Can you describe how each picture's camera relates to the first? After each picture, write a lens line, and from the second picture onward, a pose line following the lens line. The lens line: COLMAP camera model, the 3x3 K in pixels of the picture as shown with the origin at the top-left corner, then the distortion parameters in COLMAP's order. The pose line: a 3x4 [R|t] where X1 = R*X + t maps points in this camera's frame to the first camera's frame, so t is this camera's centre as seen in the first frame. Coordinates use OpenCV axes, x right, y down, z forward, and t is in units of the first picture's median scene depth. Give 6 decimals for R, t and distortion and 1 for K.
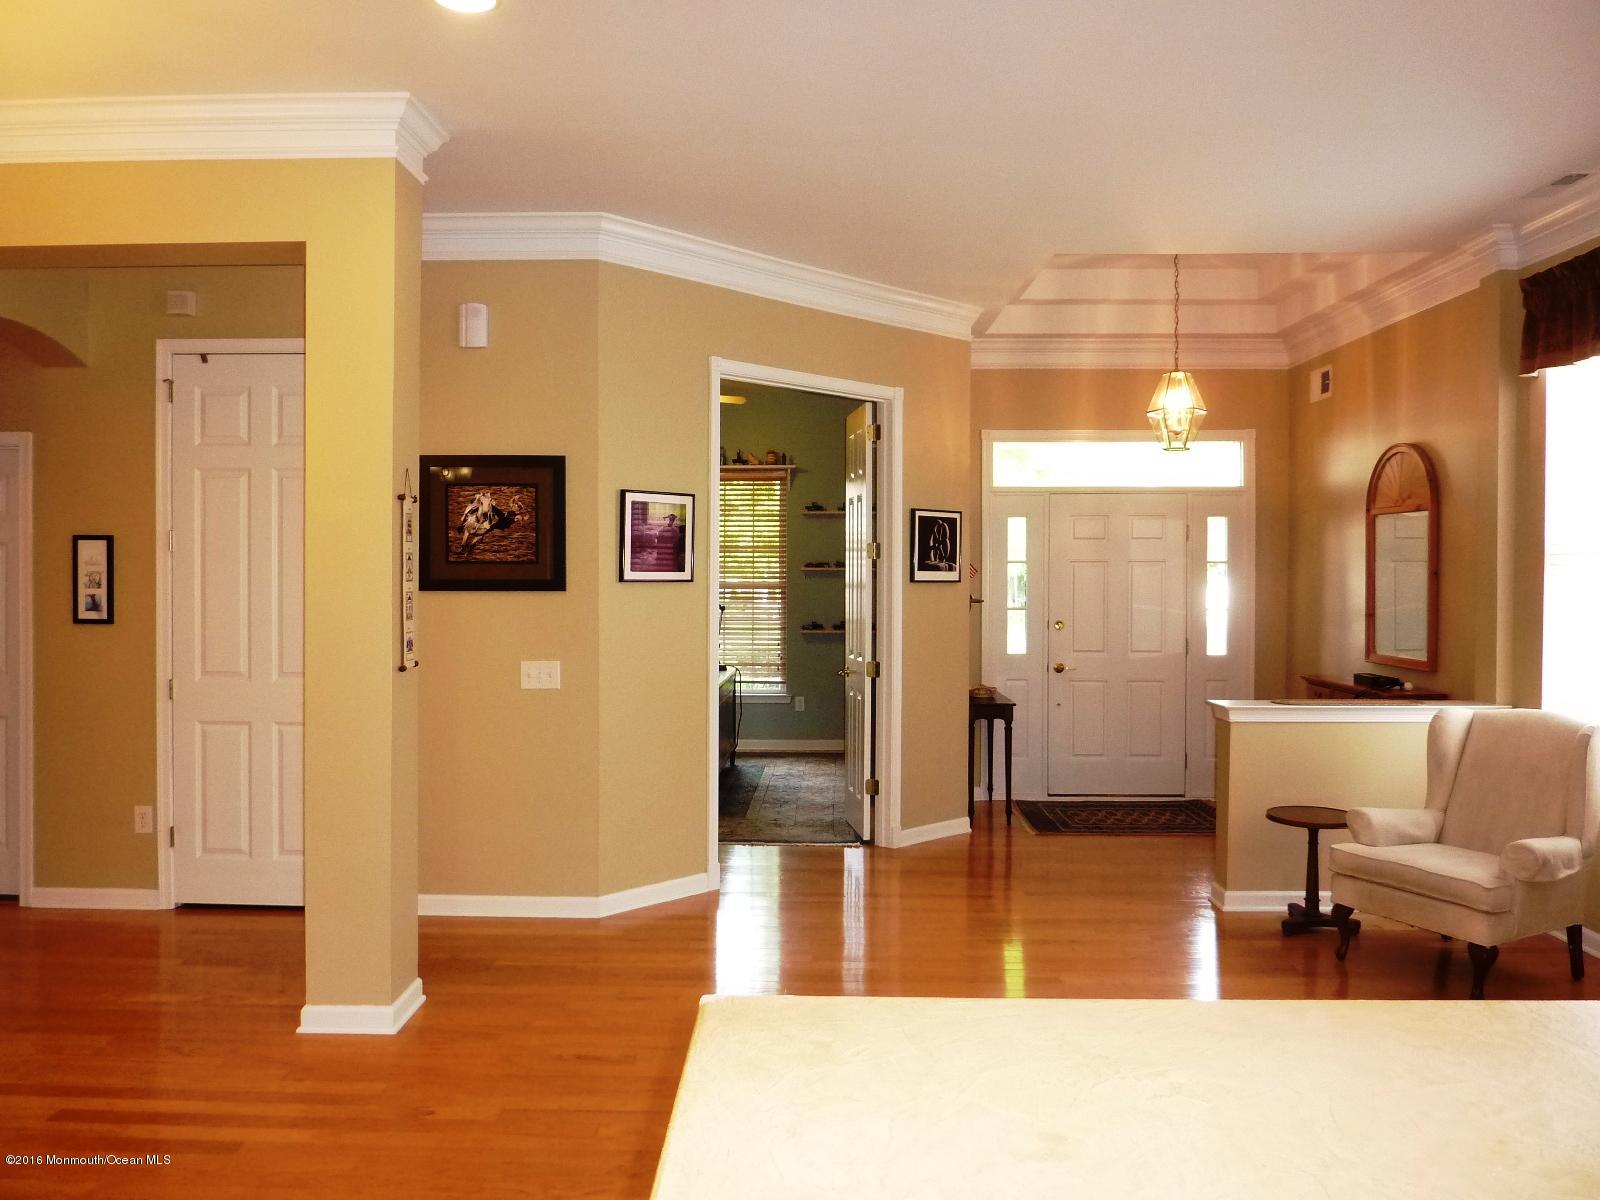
lens RADIAL K [[1182.4, 0, 805.1], [0, 1182.4, 592.4], [0, 0, 1]] dist [-0.018009, -0.015738]
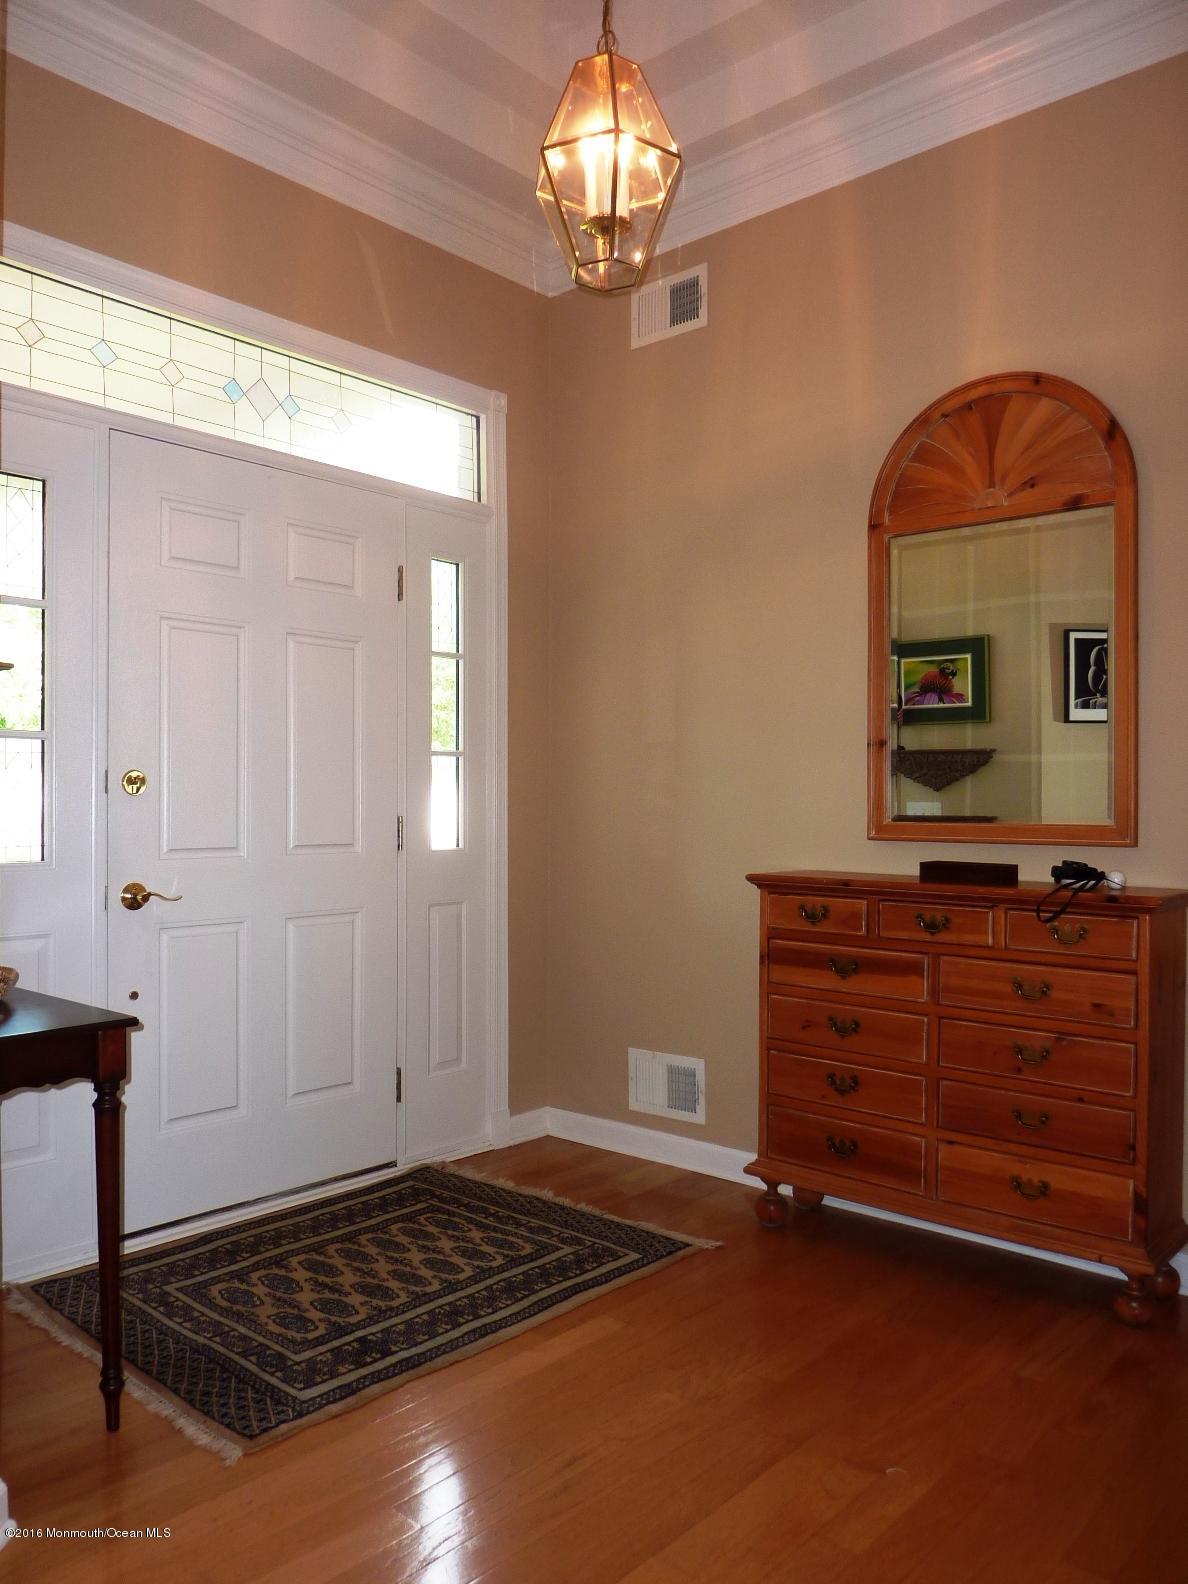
lens RADIAL K [[1170.6, 0, 579.0], [0, 1170.6, 807.7], [0, 0, 1]] dist [-0.018009, -0.015738]
pose [[0.643201, -0.003786, 0.765688, 0.022995], [0.014192, 0.999875, -0.006978, 0.040248], [-0.765566, 0.015355, 0.643174, 0.660723]]
